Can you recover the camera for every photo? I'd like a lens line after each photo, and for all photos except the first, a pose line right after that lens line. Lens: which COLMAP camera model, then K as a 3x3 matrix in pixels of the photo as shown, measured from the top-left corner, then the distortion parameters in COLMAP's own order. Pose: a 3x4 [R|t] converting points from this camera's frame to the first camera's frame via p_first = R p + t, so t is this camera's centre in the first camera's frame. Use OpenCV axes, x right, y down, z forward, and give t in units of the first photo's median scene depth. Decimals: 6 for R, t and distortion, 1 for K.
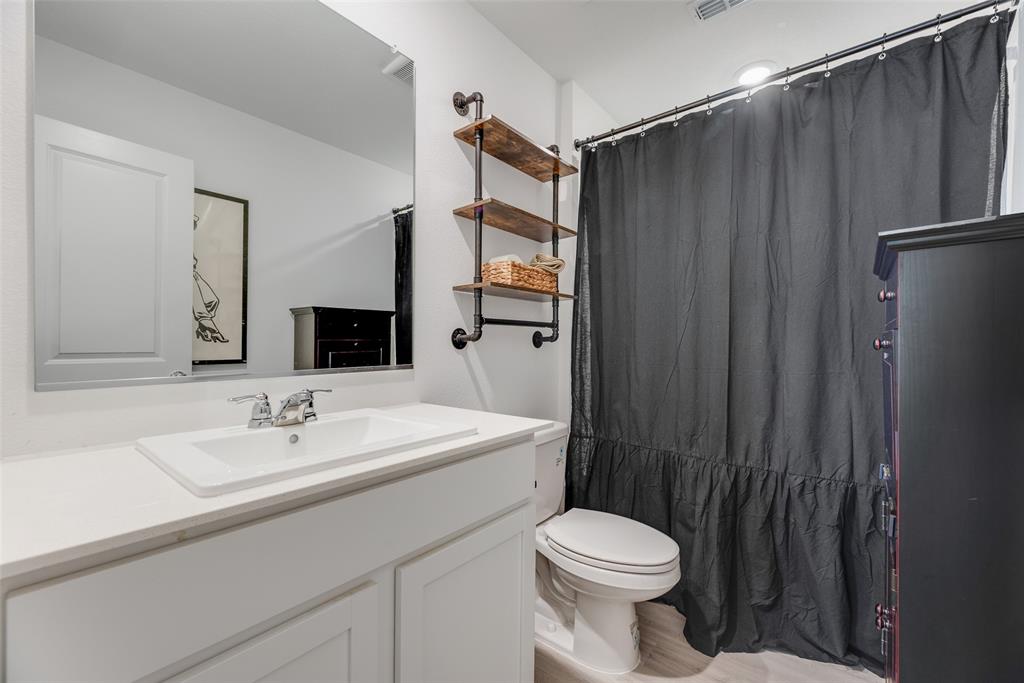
lens RADIAL K [[416.0, 0, 510.0], [0, 416.0, 344.9], [0, 0, 1]] dist [-0.002623, 0.000412]
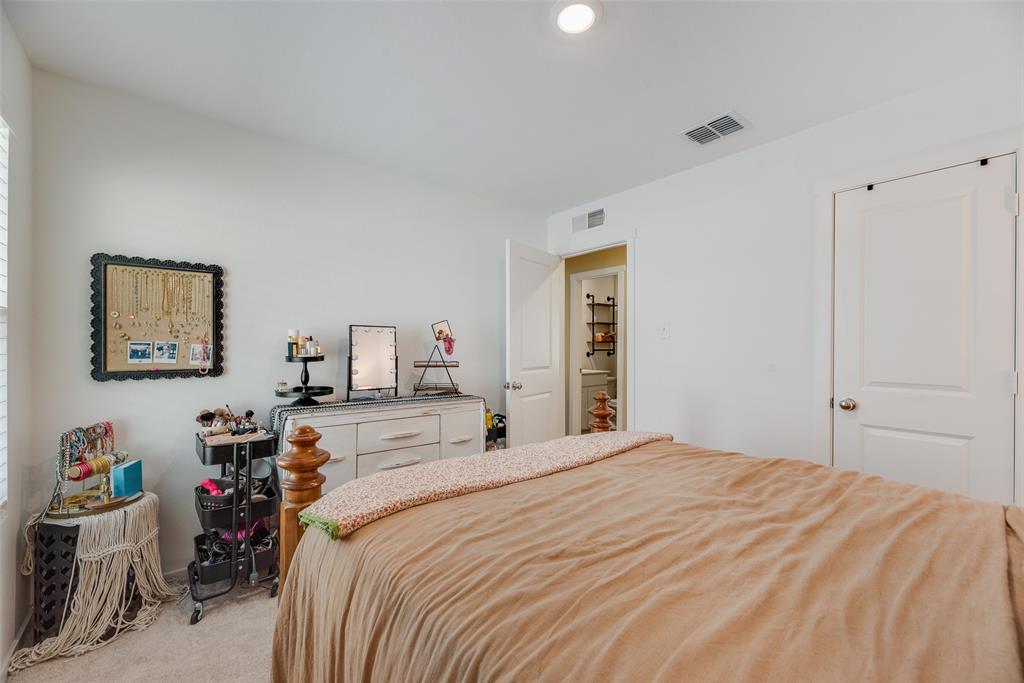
lens RADIAL K [[416.0, 0, 513.0], [0, 416.0, 342.9], [0, 0, 1]] dist [-0.002623, 0.000412]
pose [[0.975351, -0.003207, -0.220636, 0.058567], [0.001835, 0.999978, -0.006425, -0.100785], [0.220651, 0.005862, 0.975335, -3.131351]]
